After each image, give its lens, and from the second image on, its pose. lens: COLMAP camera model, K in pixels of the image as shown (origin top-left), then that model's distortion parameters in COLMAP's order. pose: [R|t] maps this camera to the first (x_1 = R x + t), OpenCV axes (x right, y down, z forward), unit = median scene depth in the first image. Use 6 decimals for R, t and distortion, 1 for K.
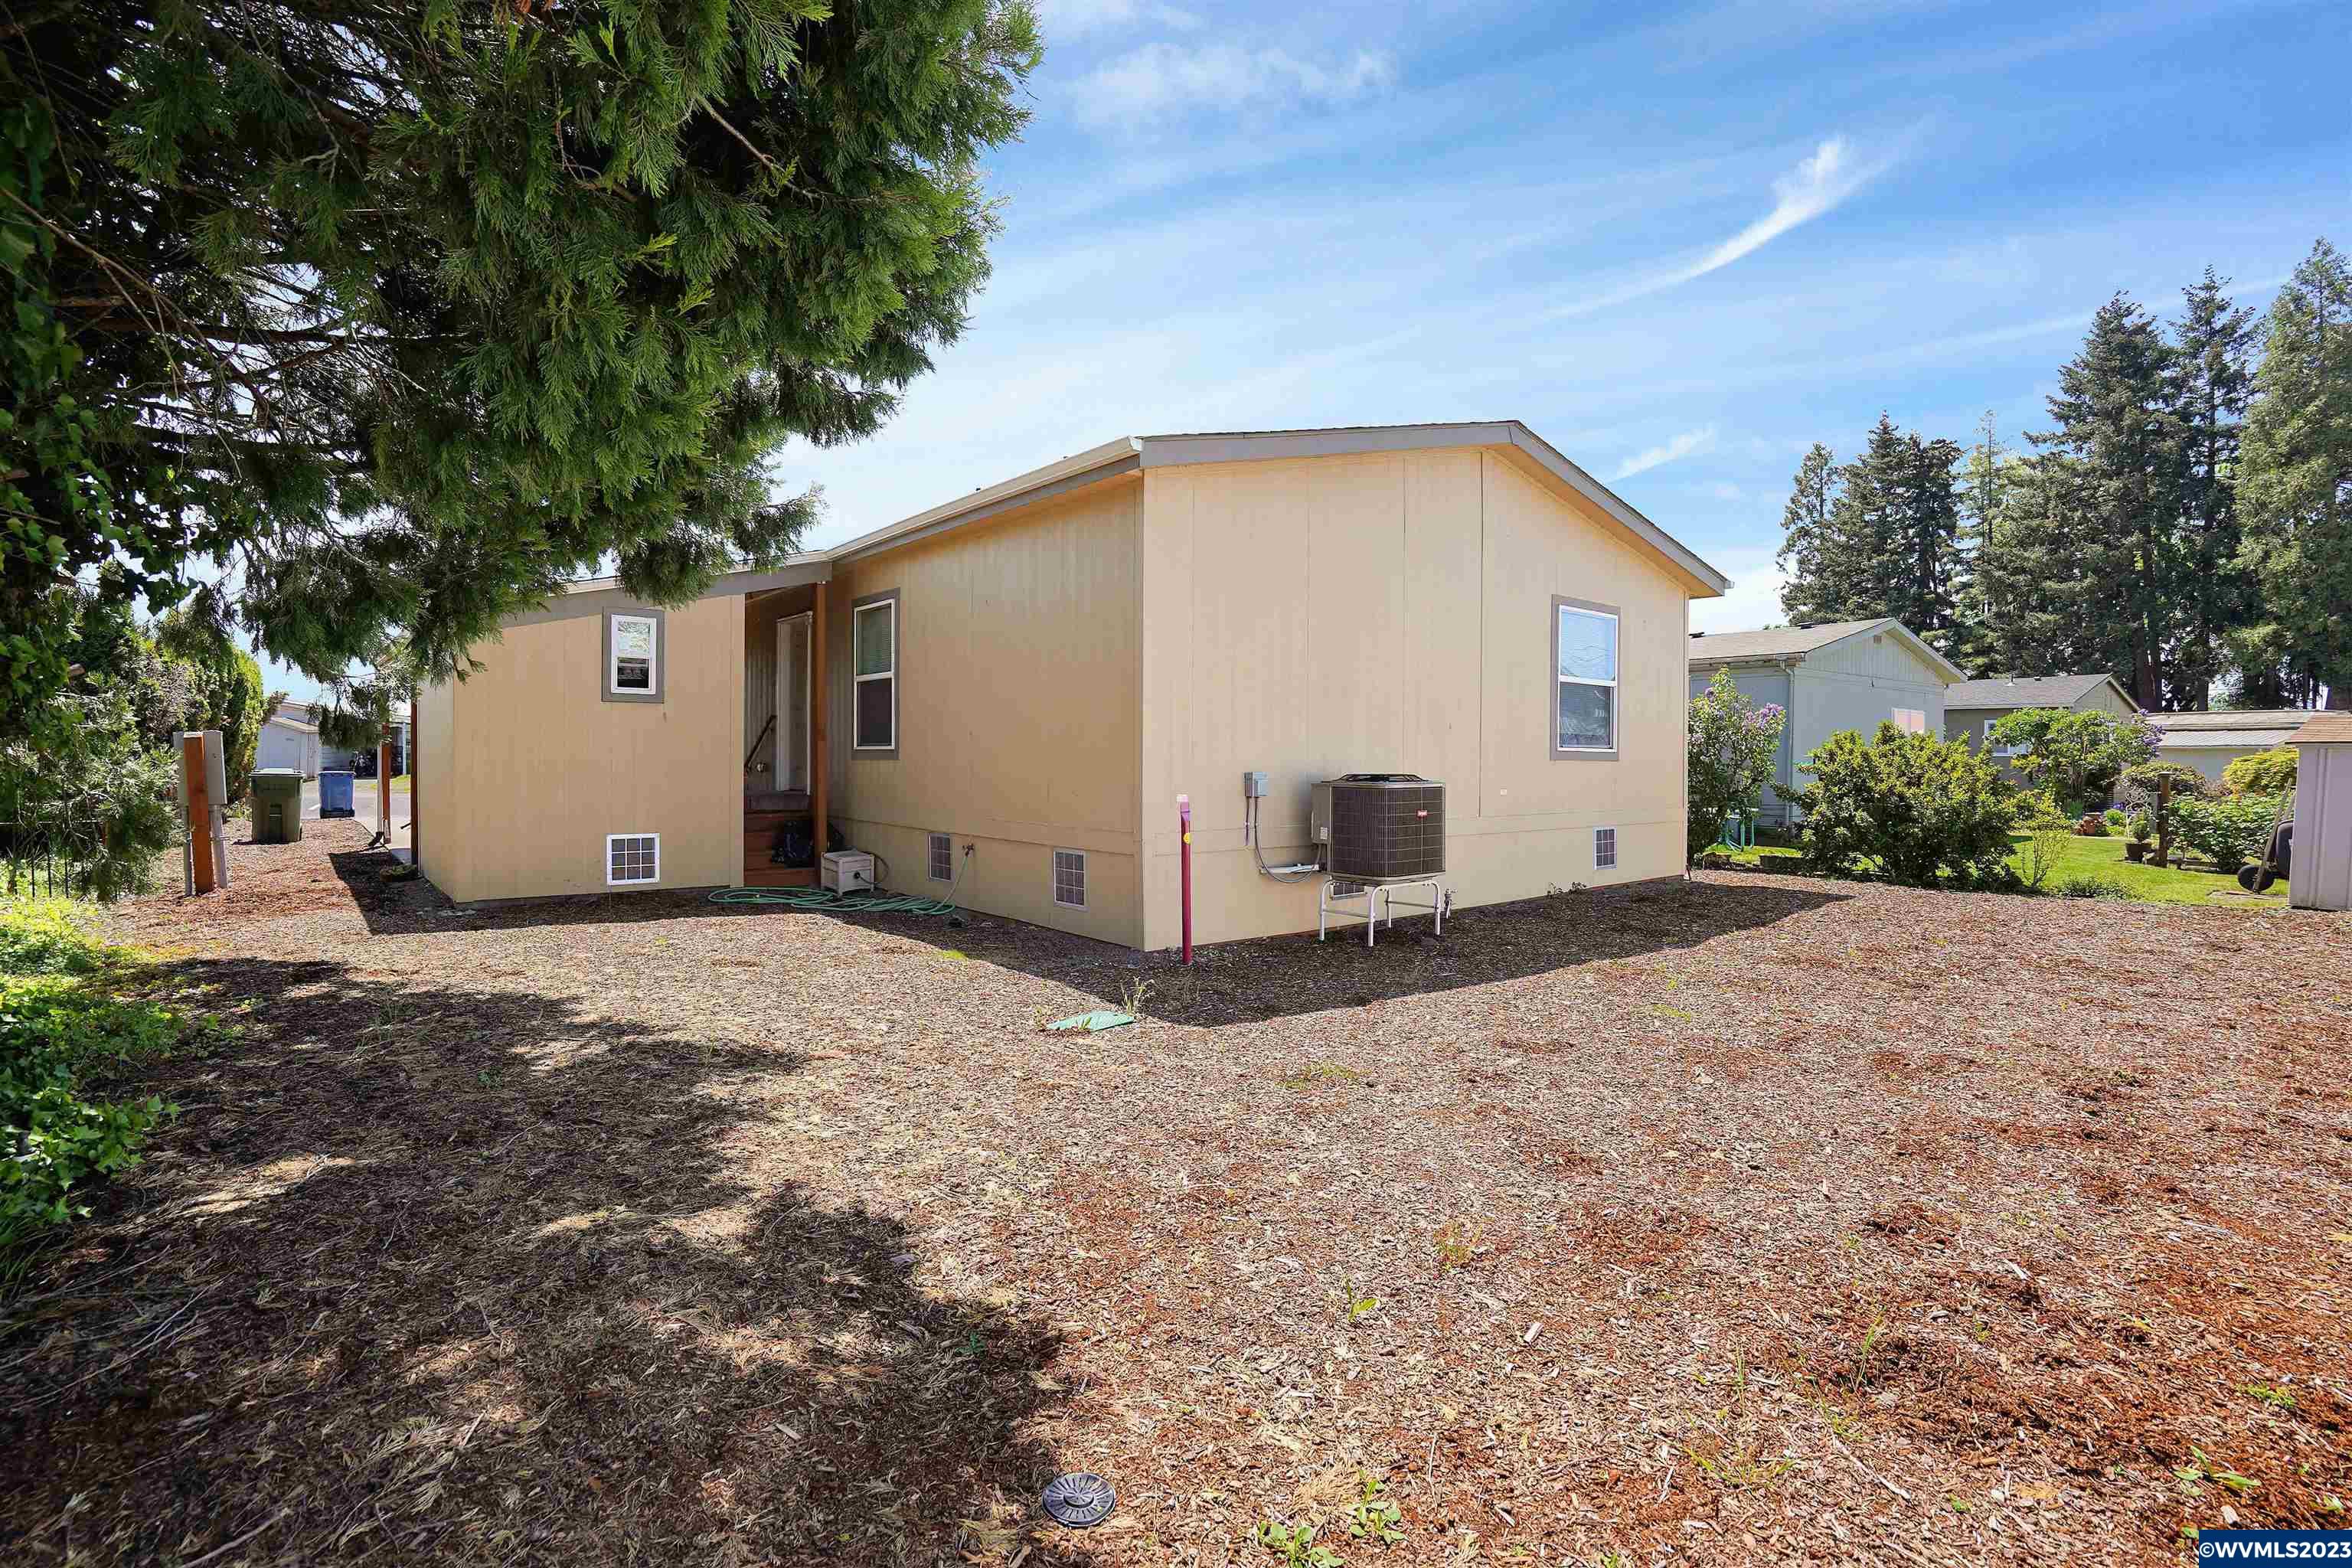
lens RADIAL K [[1092.2, 0, 1176.0], [0, 1092.2, 784.0], [0, 0, 1]] dist [0.000244, 0.000264]
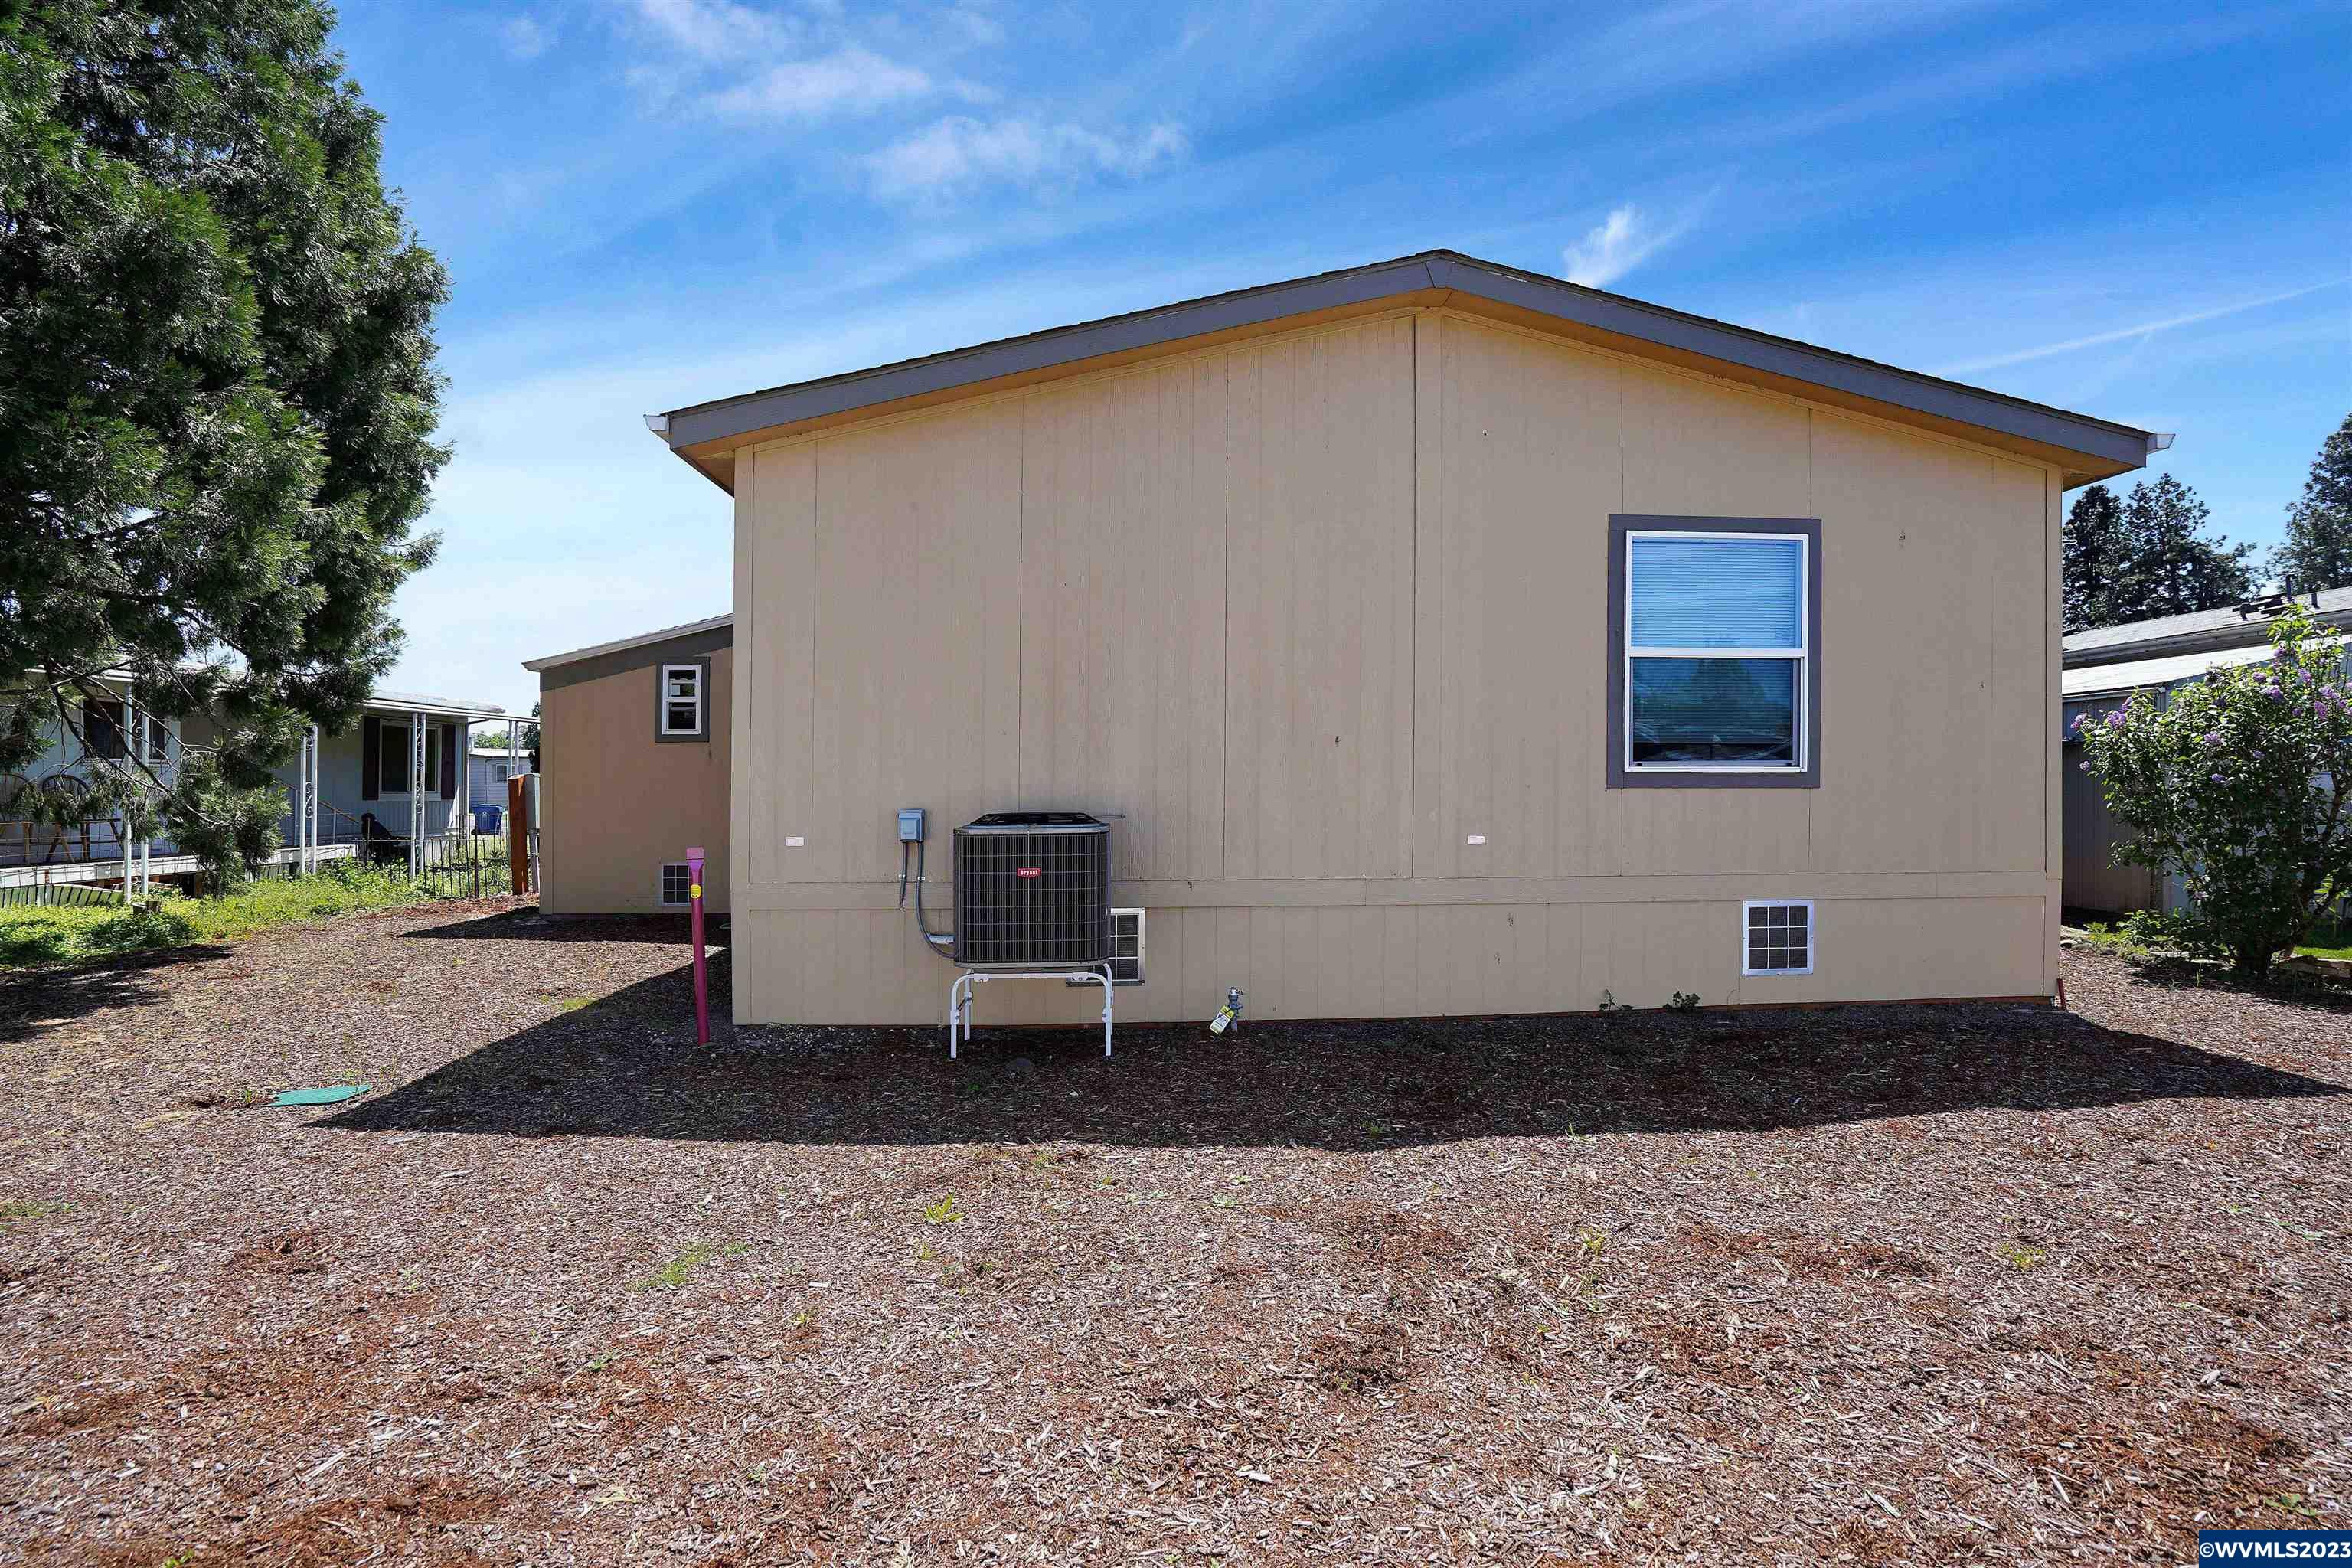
lens RADIAL K [[1092.2, 0, 1176.0], [0, 1092.2, 784.0], [0, 0, 1]] dist [0.000244, 0.000264]
pose [[0.806302, -0.009302, -0.591432, 0.549635], [-0.003825, 0.999773, -0.020939, -0.010873], [0.591492, 0.019145, 0.806083, 0.398479]]
